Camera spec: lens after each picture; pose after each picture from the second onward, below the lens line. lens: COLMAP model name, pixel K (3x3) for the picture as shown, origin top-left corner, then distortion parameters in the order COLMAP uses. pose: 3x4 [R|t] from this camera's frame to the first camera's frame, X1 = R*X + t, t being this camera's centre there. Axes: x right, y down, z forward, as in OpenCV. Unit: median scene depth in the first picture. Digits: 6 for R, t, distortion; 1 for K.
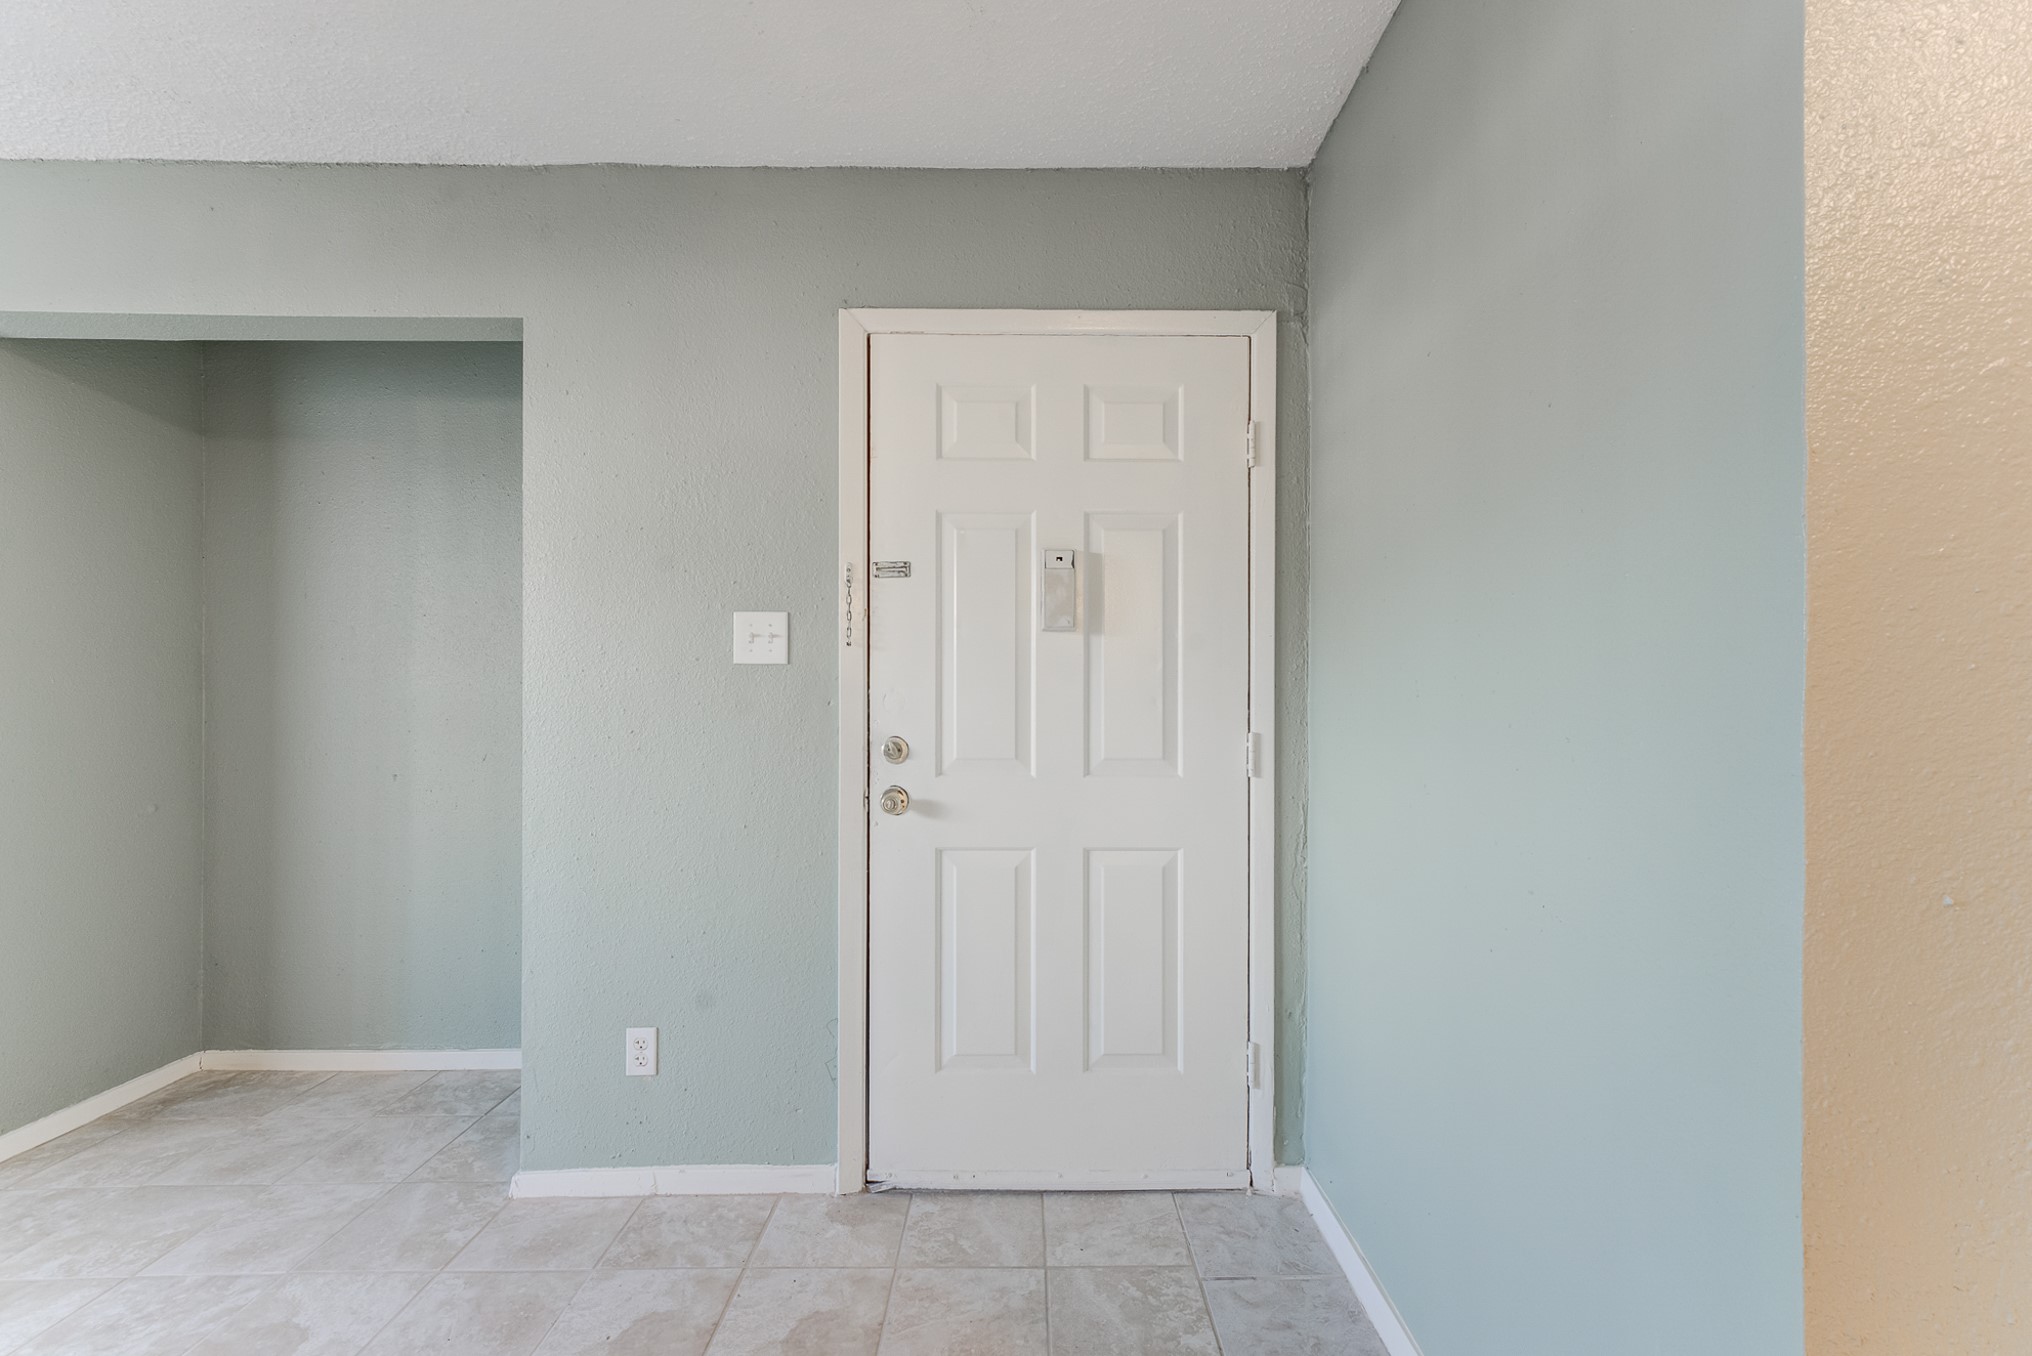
lens RADIAL K [[824.3, 0, 1032.8], [0, 824.3, 678.7], [0, 0, 1]] dist [-0.008371, 0.000375]
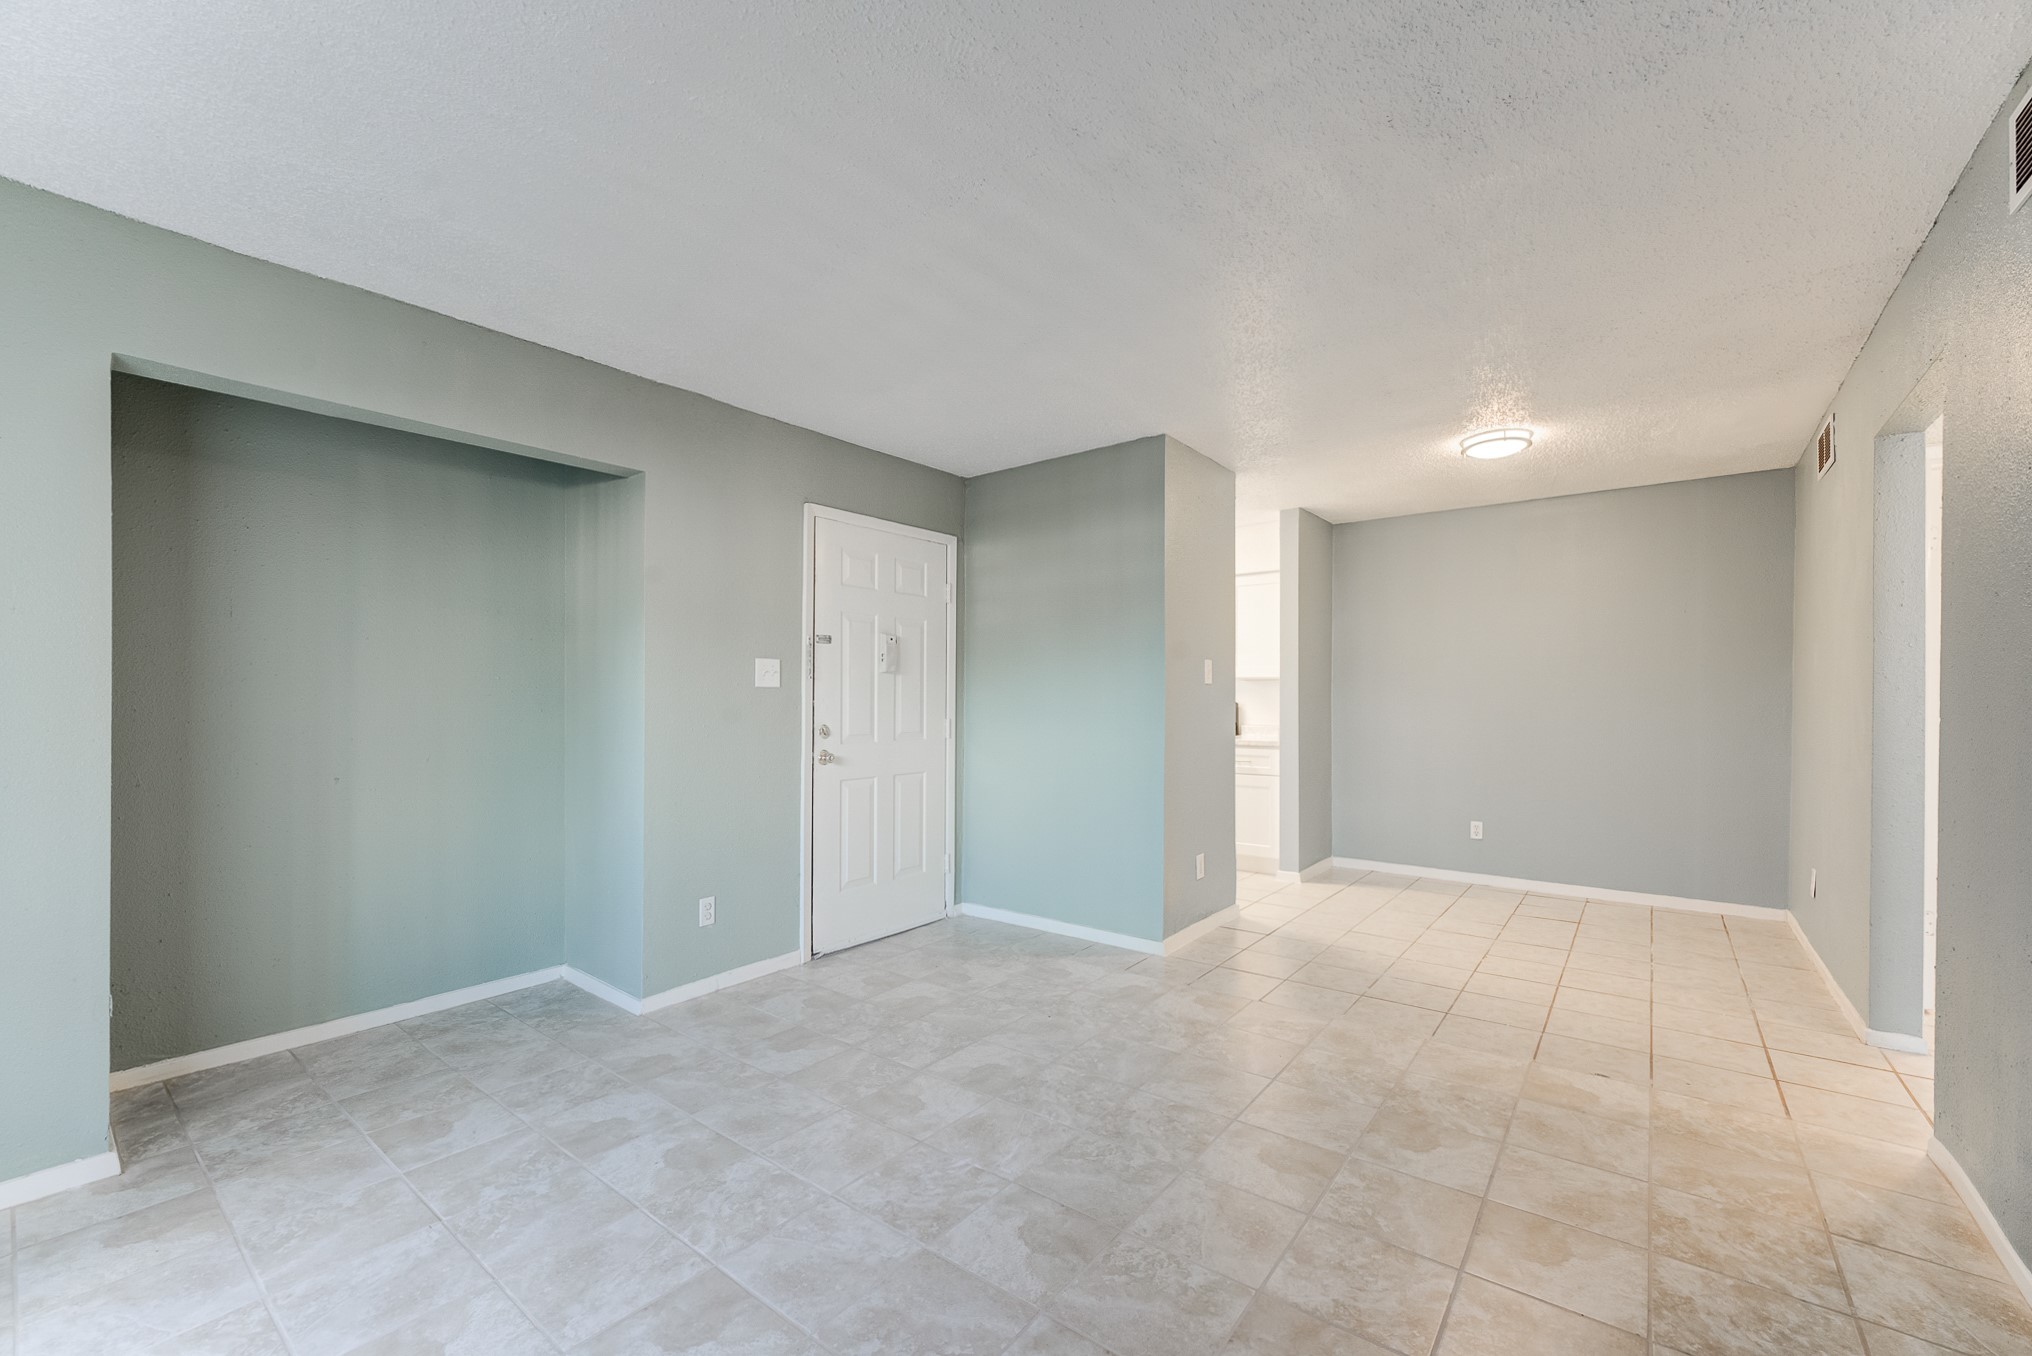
lens RADIAL K [[824.3, 0, 987.3], [0, 824.3, 697.3], [0, 0, 1]] dist [-0.008371, 0.000375]
pose [[0.639536, 0.000974, 0.768761, -1.431298], [-0.006405, 0.999971, 0.004062, -0.005562], [-0.768735, -0.007522, 0.639524, -0.555592]]
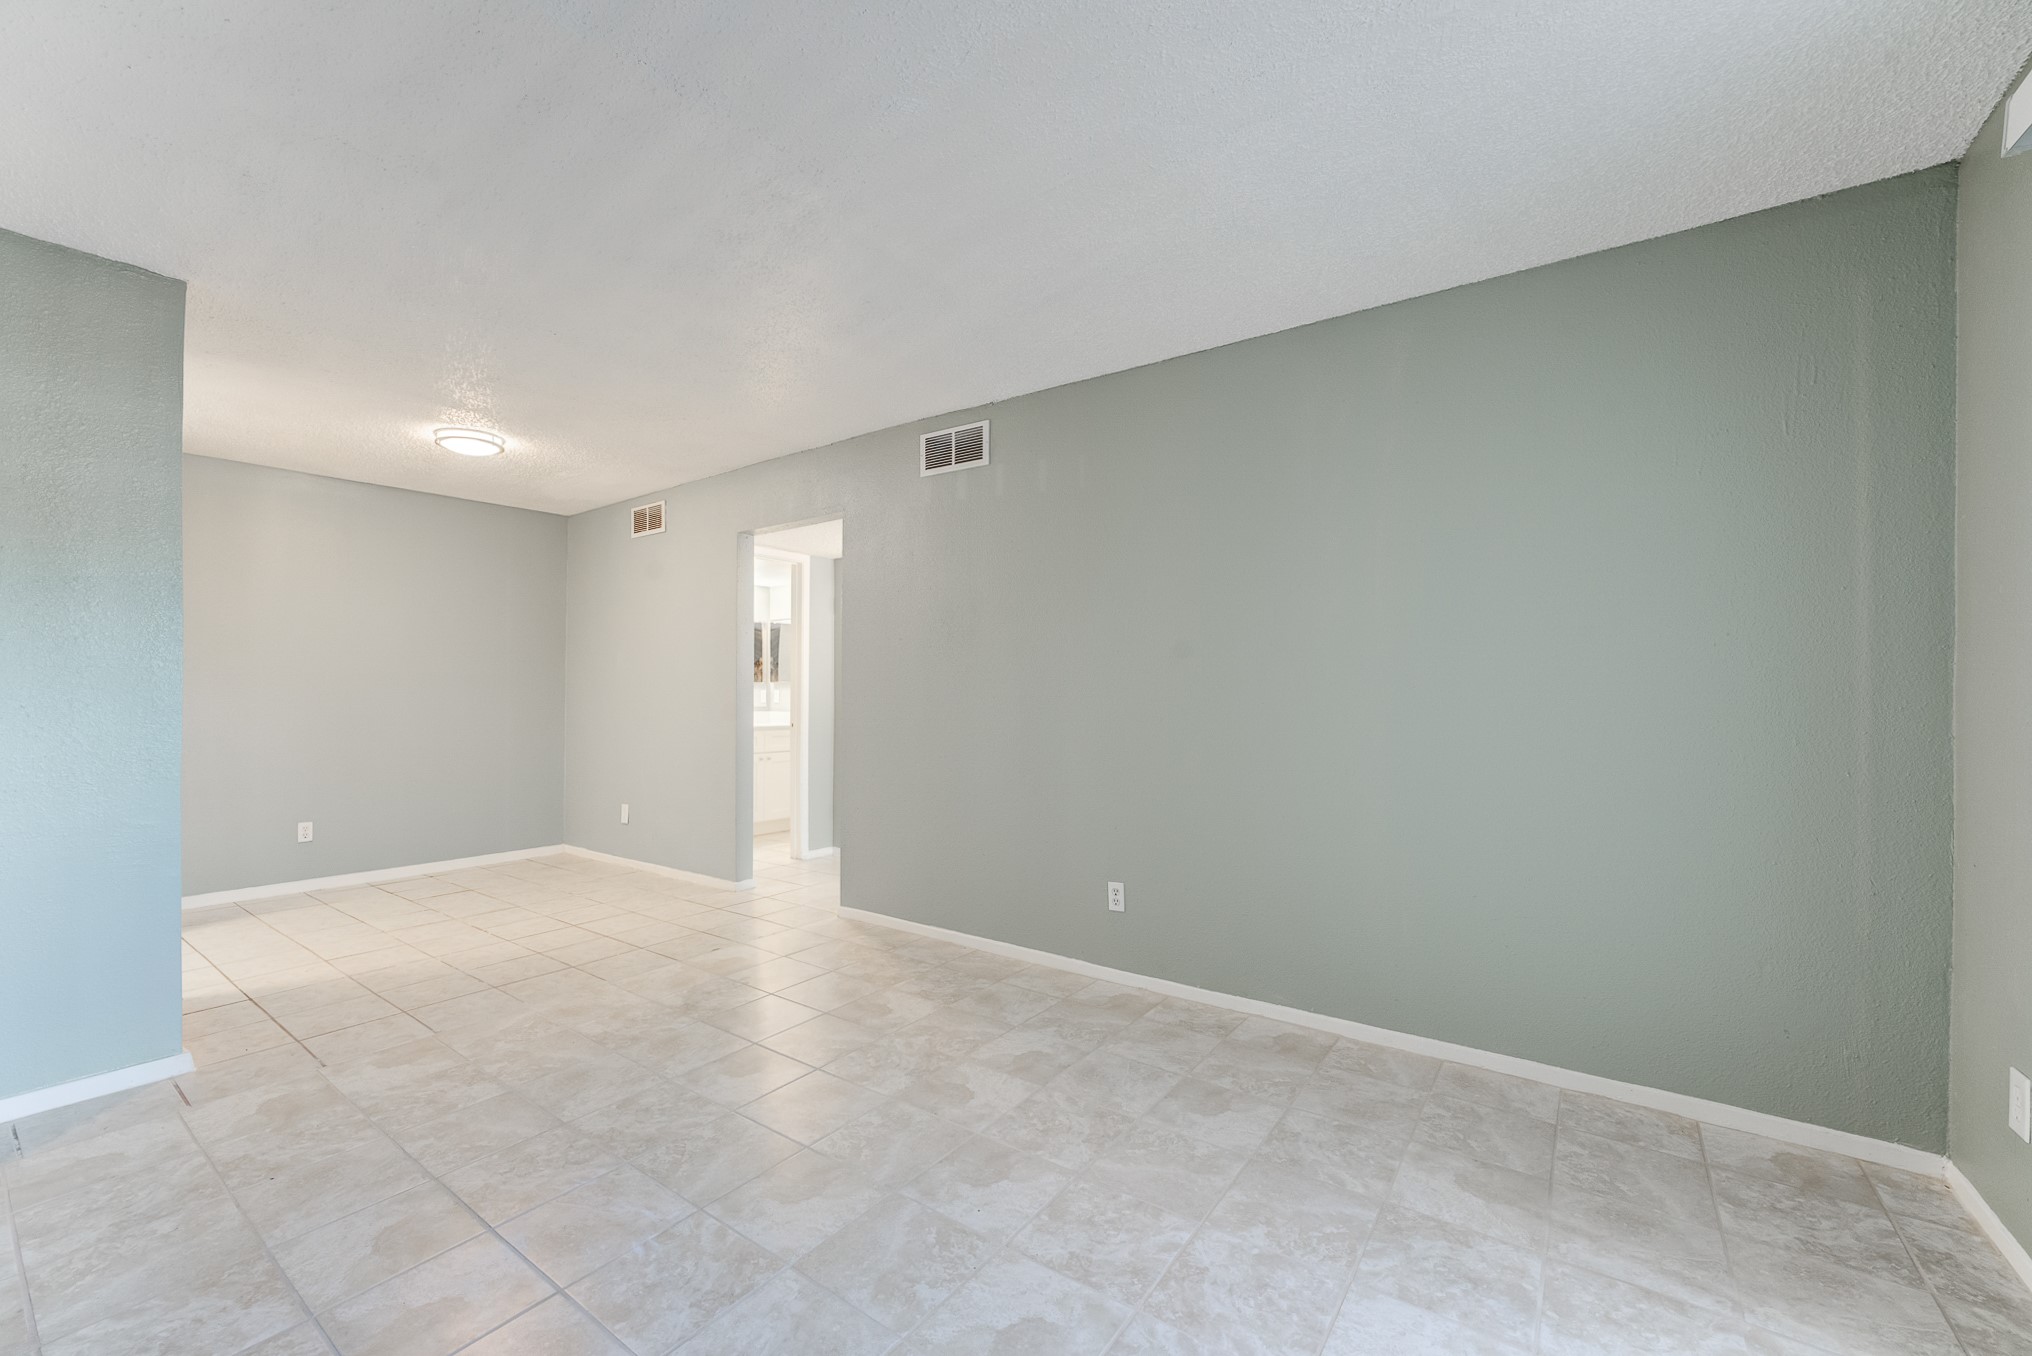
lens RADIAL K [[824.3, 0, 1011.5], [0, 824.3, 691.6], [0, 0, 1]] dist [-0.008371, 0.000375]
pose [[-0.801570, -0.002812, 0.597894, -1.471863], [-0.008249, 0.999946, -0.006356, 0.010987], [-0.597844, -0.010027, -0.801550, 0.626328]]
